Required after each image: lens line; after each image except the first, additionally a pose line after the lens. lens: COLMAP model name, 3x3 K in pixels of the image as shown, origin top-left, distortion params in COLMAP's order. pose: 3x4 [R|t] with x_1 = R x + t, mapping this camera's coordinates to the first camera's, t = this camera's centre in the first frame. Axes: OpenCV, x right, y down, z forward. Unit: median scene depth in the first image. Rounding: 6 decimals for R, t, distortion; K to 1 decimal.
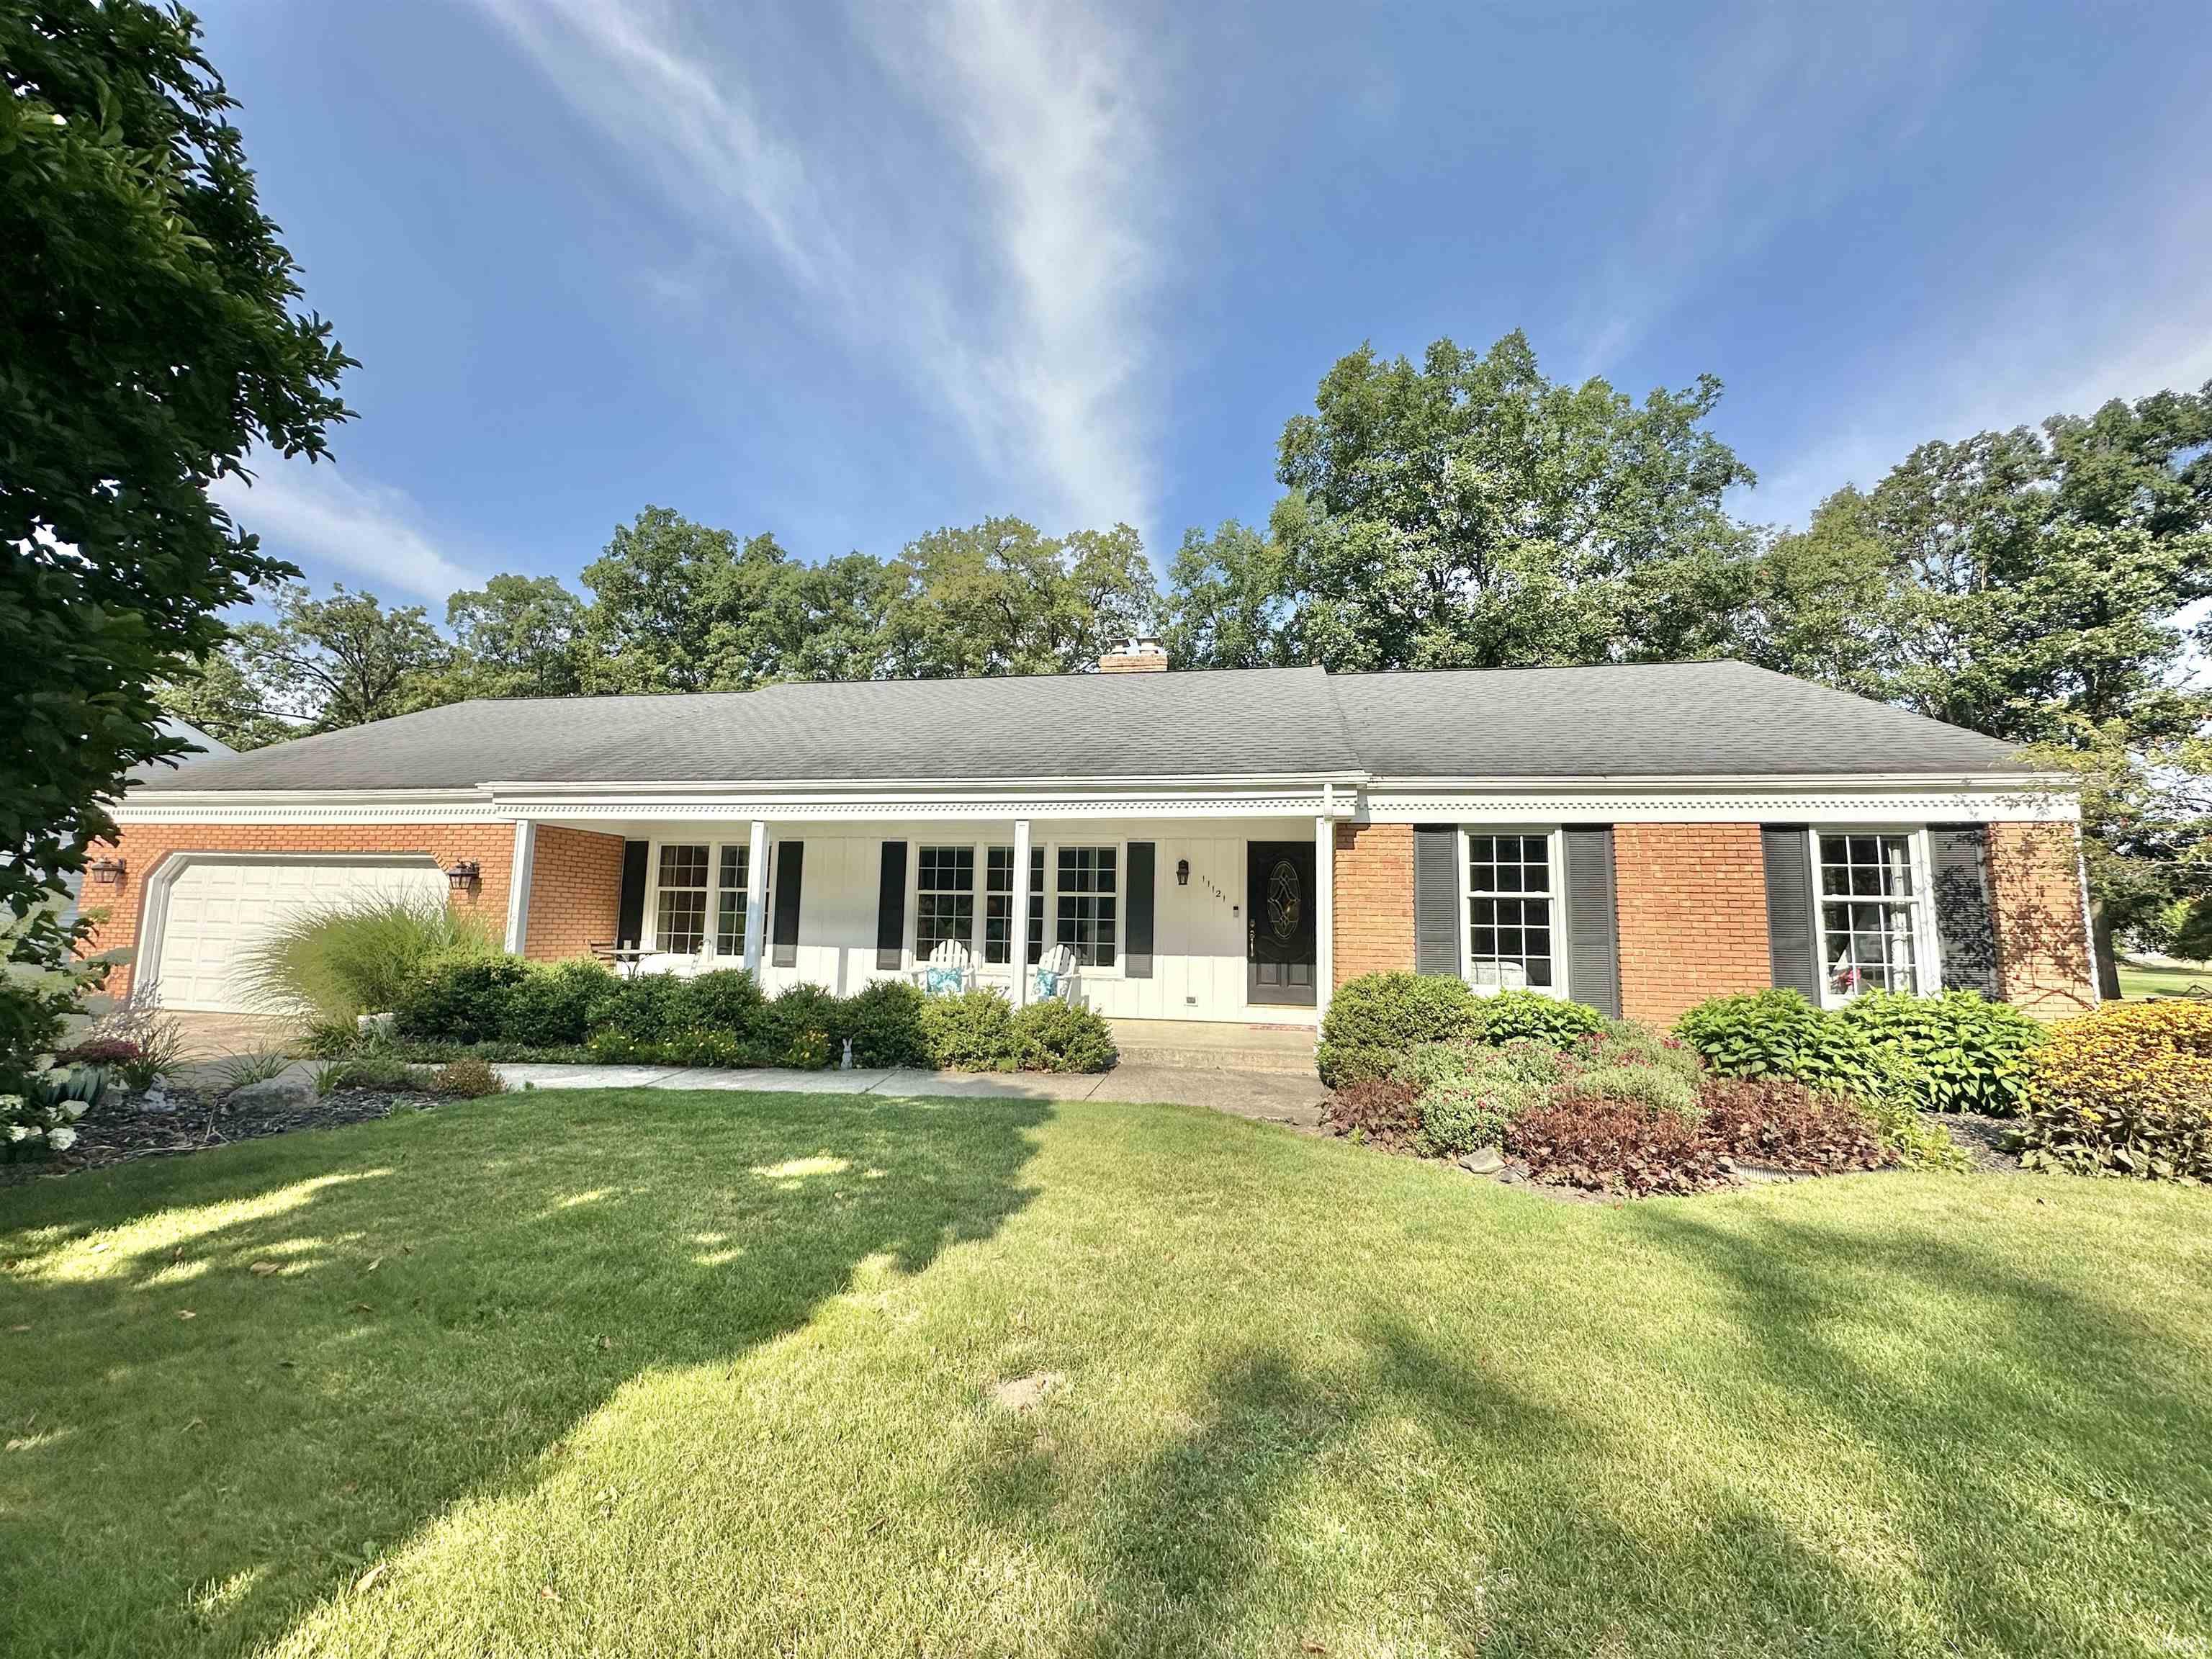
lens RADIAL K [[868.3, 0, 1106.0], [0, 868.3, 829.5], [0, 0, 1]] dist [-0.004699, 0.000028]
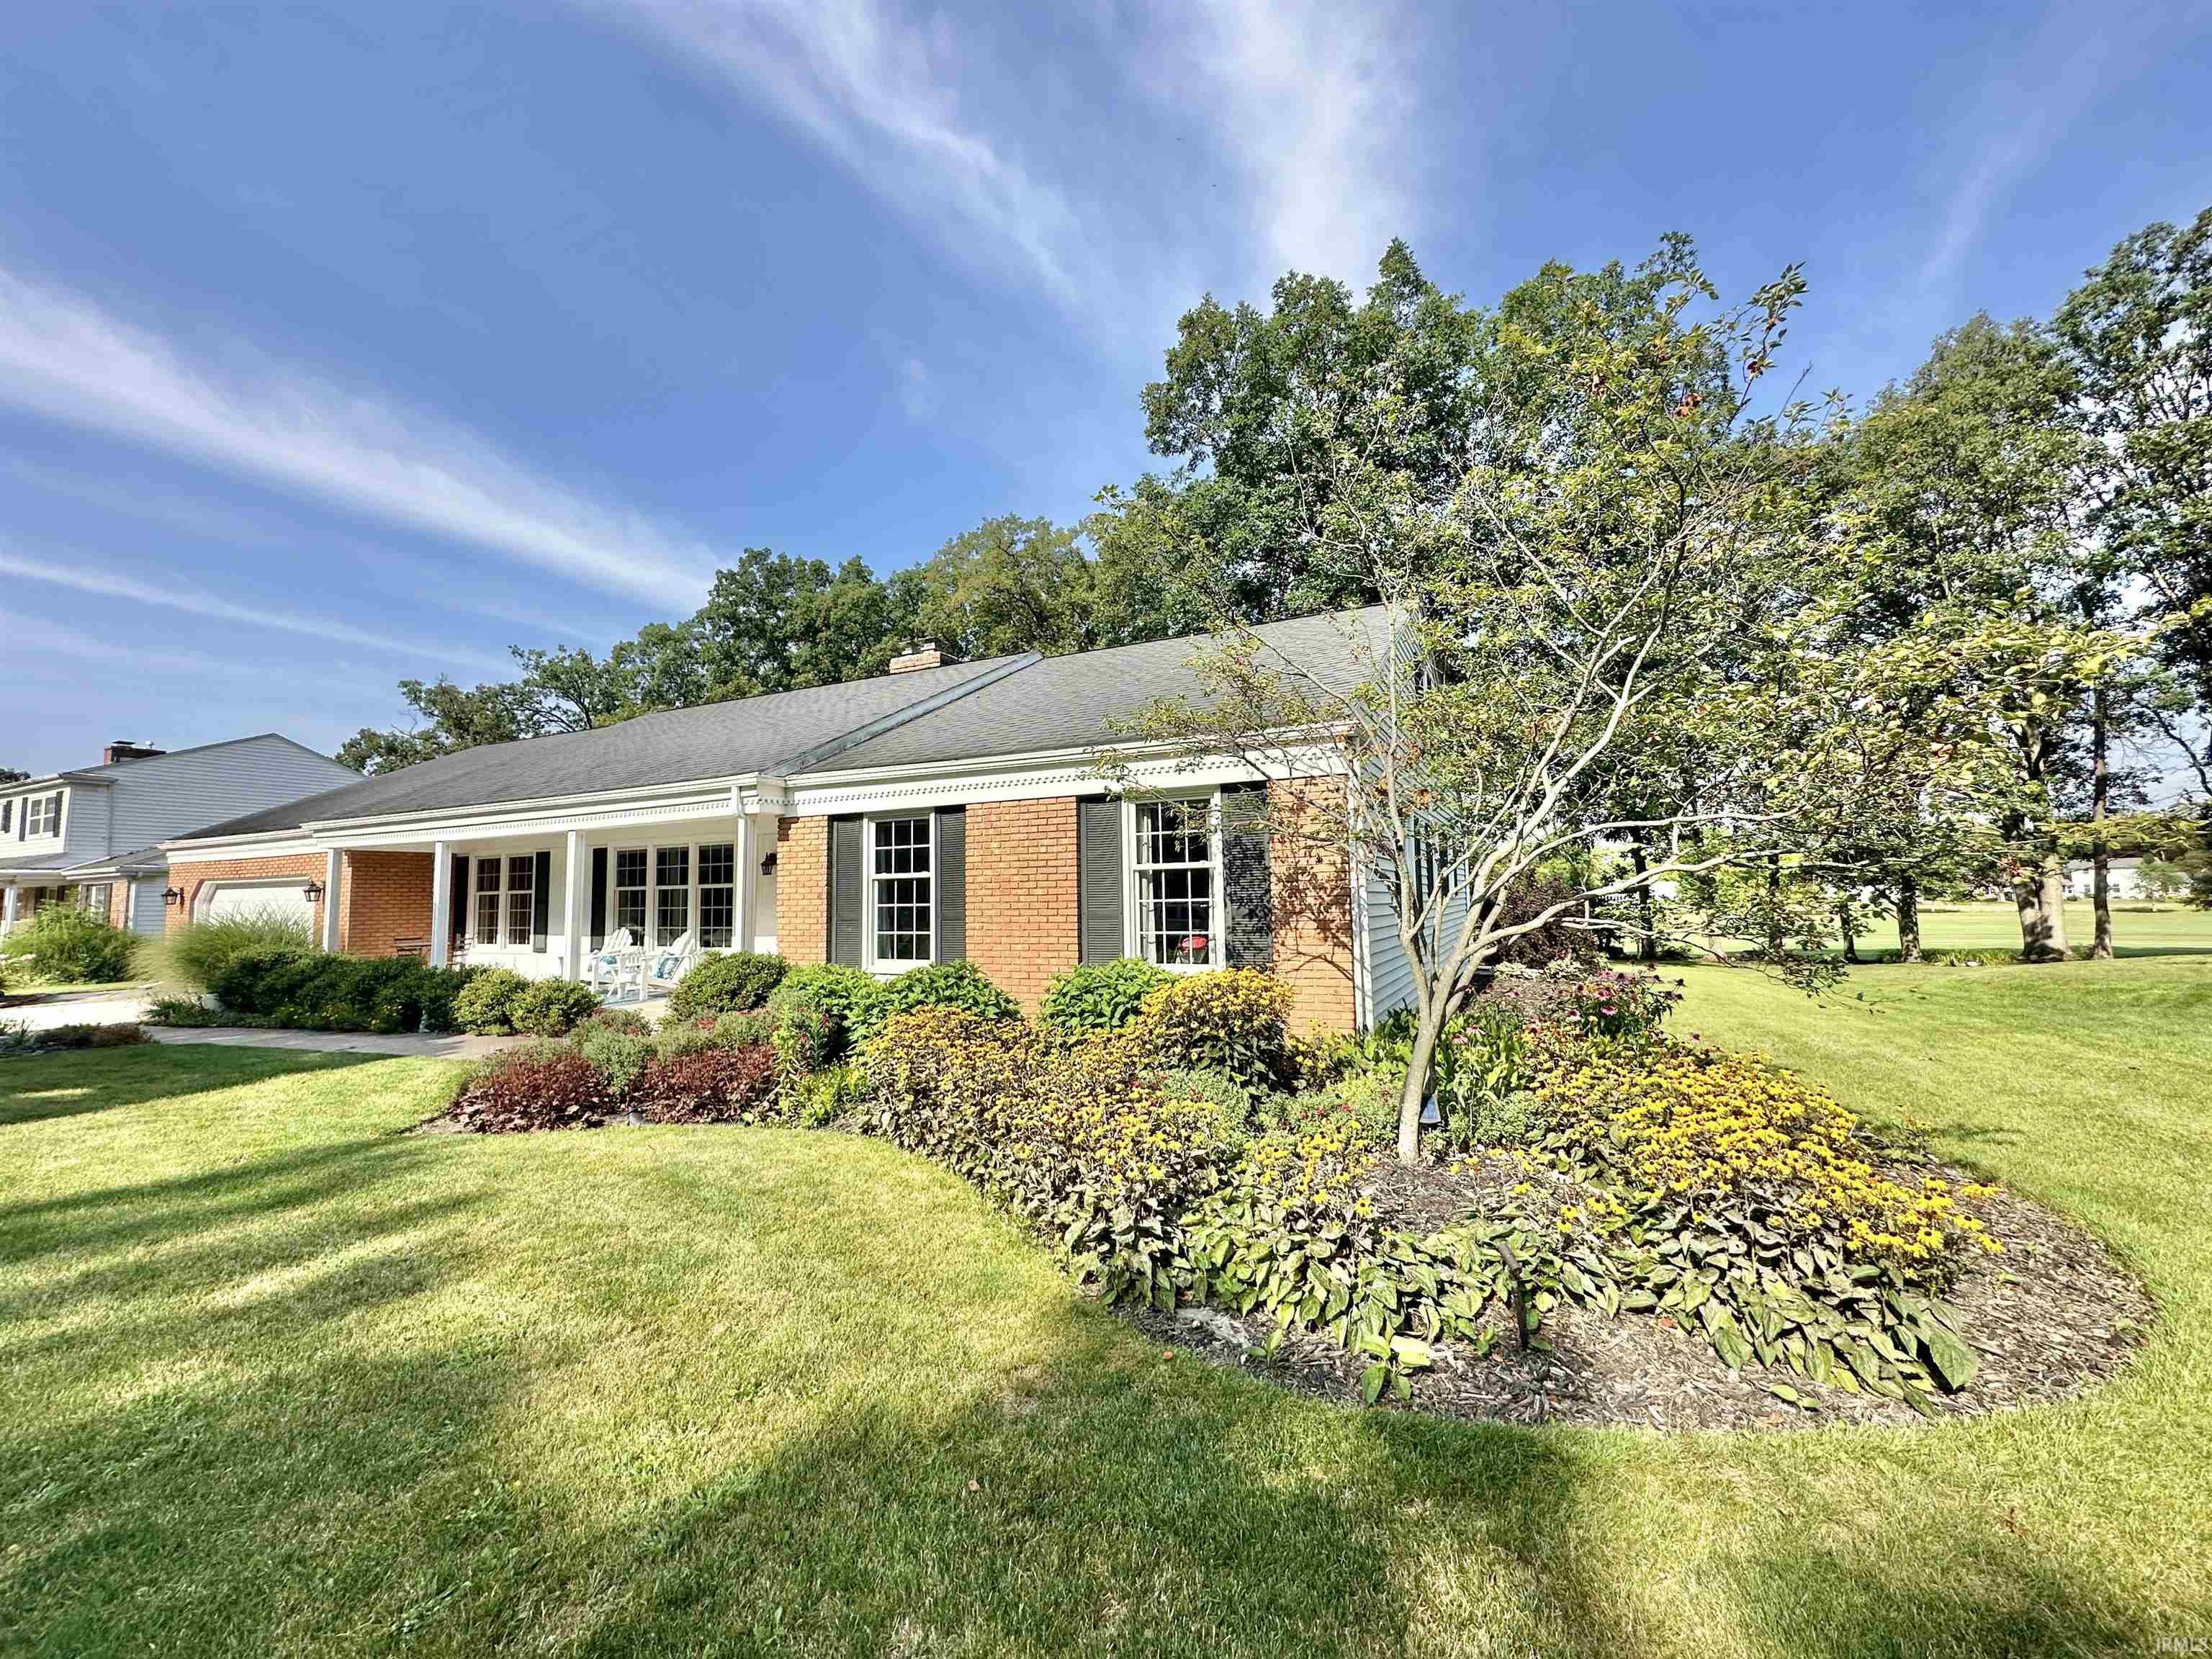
lens RADIAL K [[868.3, 0, 1106.0], [0, 868.3, 829.5], [0, 0, 1]] dist [-0.004699, 0.000028]
pose [[0.961874, -0.057655, -0.267348, 0.814698], [0.065924, 0.997581, 0.022049, 0.008723], [0.265430, -0.038832, 0.963348, 0.021566]]
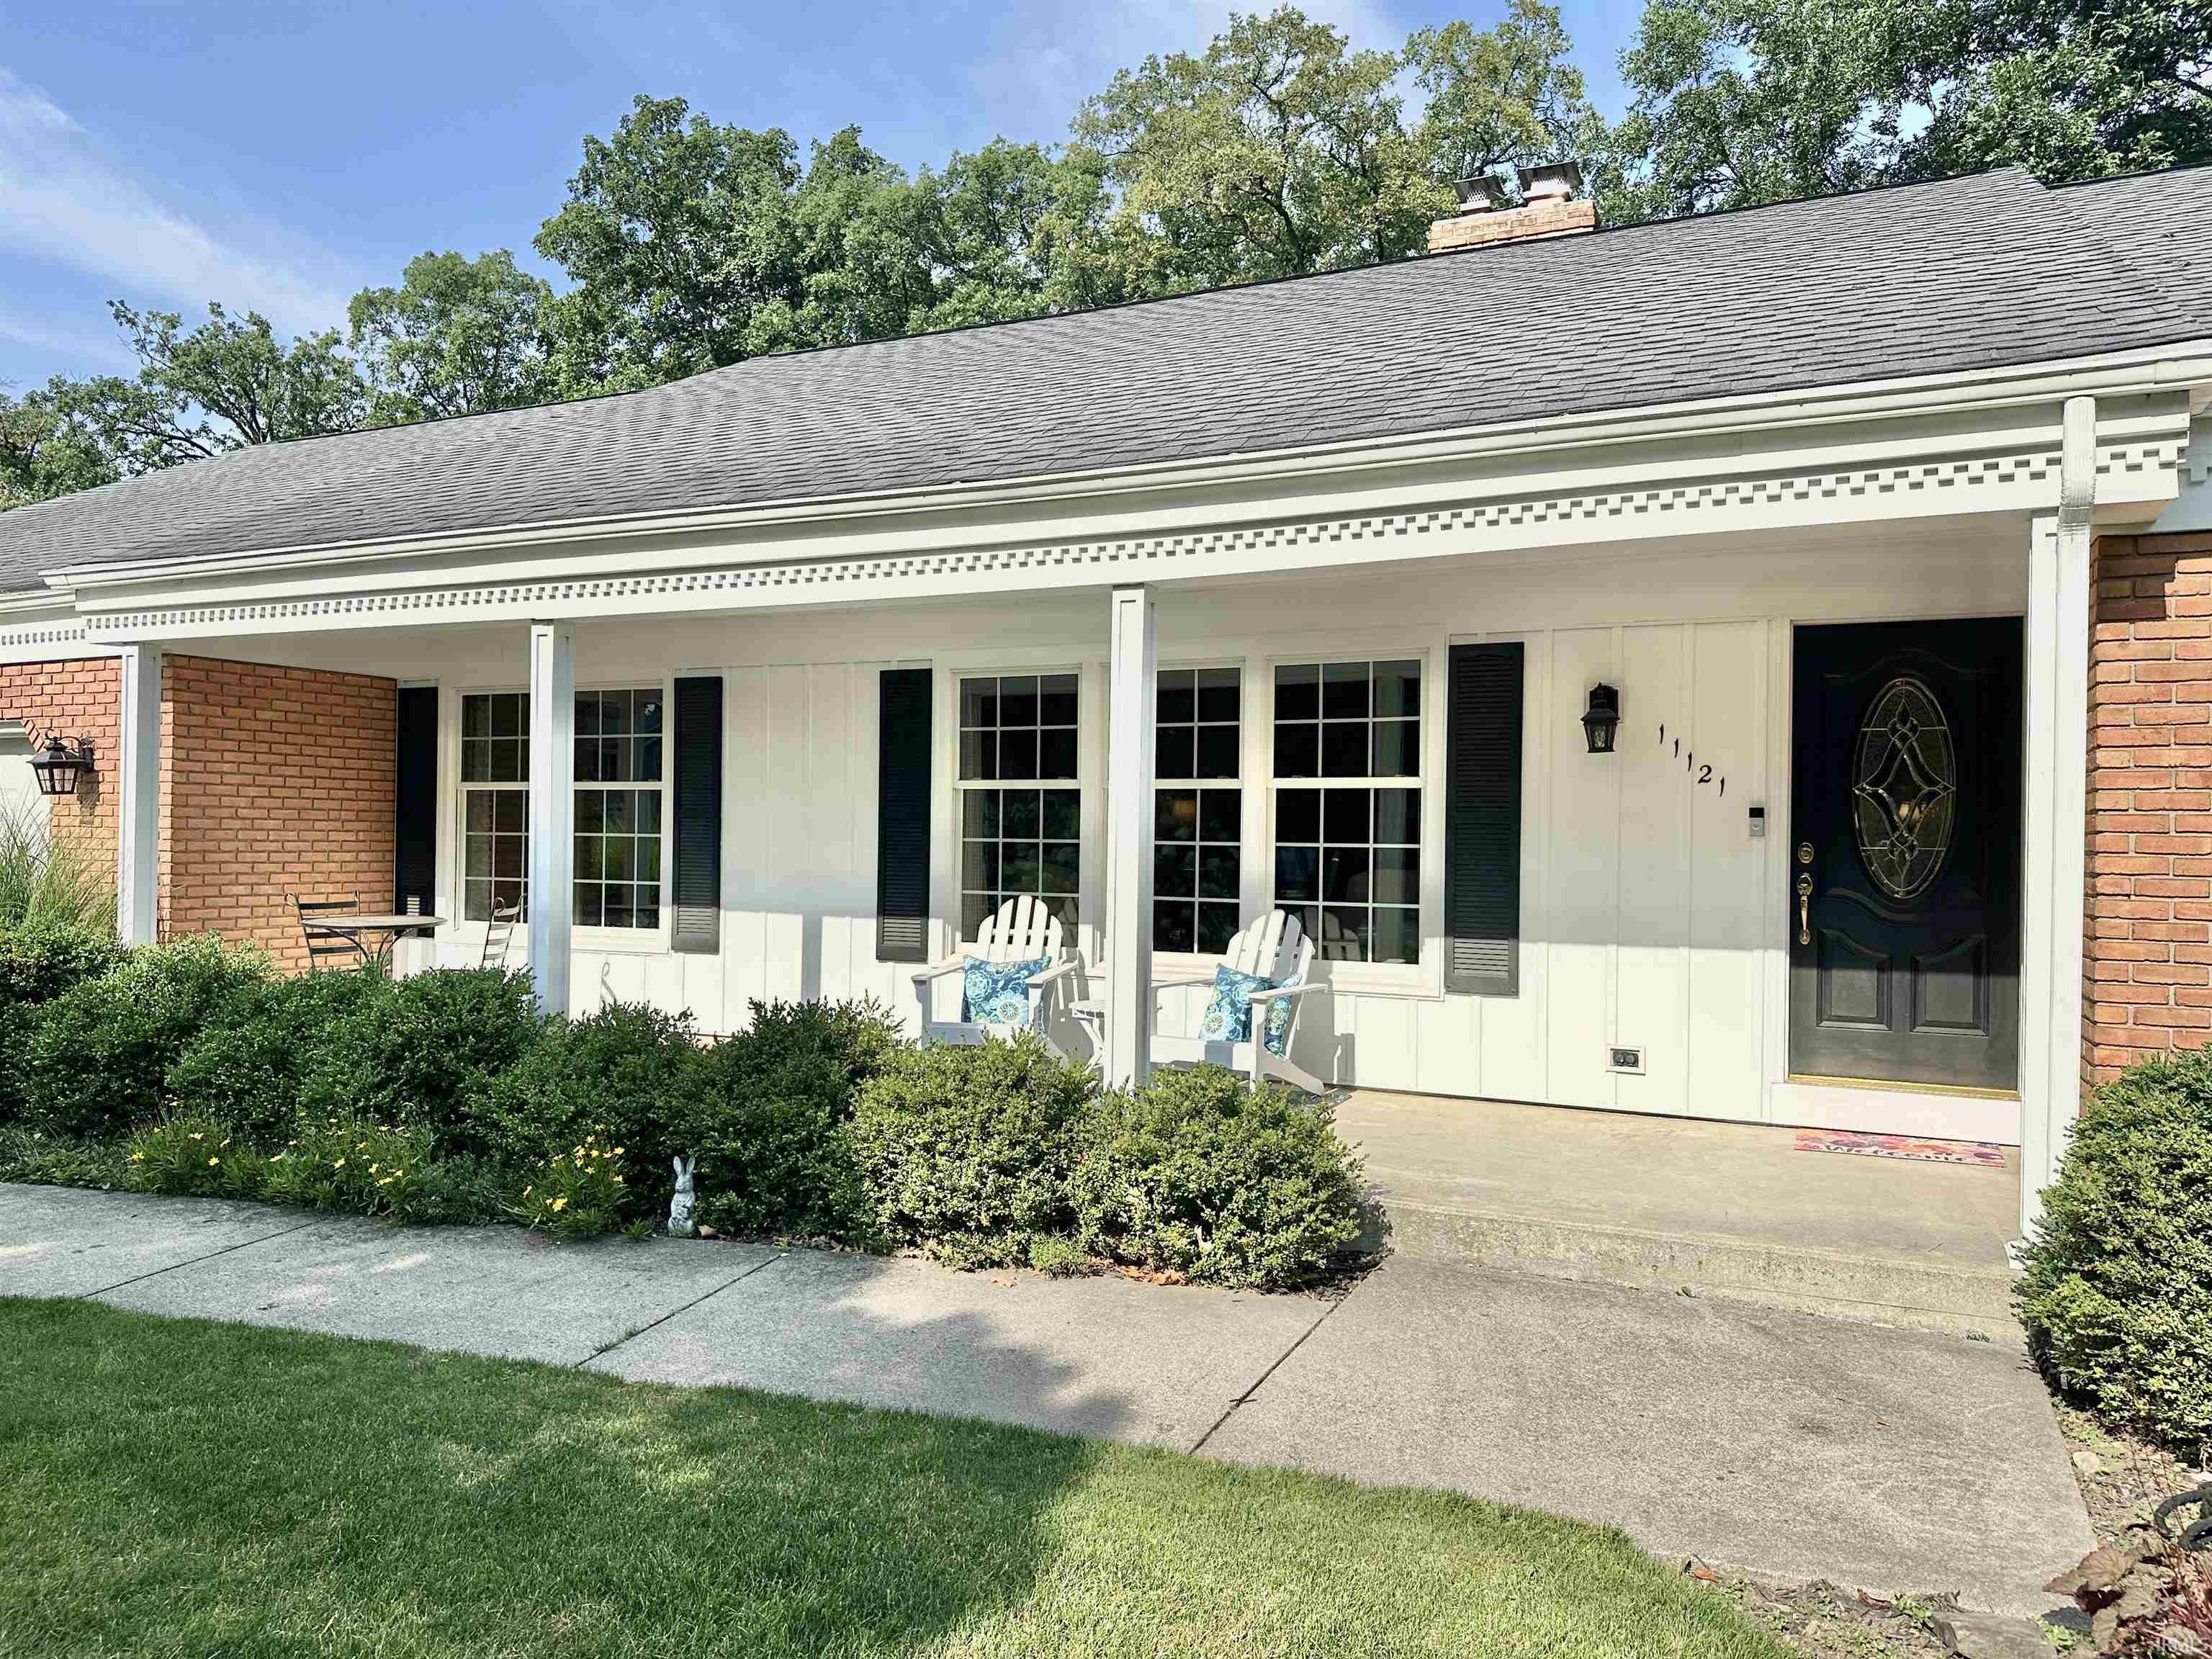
lens RADIAL K [[1531.1, 0, 1106.0], [0, 1531.1, 829.5], [0, 0, 1]] dist [0.074468, -0.095937]
pose [[0.964608, -0.009207, -0.263526, 0.057251], [0.035688, 0.994753, 0.095876, 0.025494], [0.261260, -0.101888, 0.959876, 0.304780]]
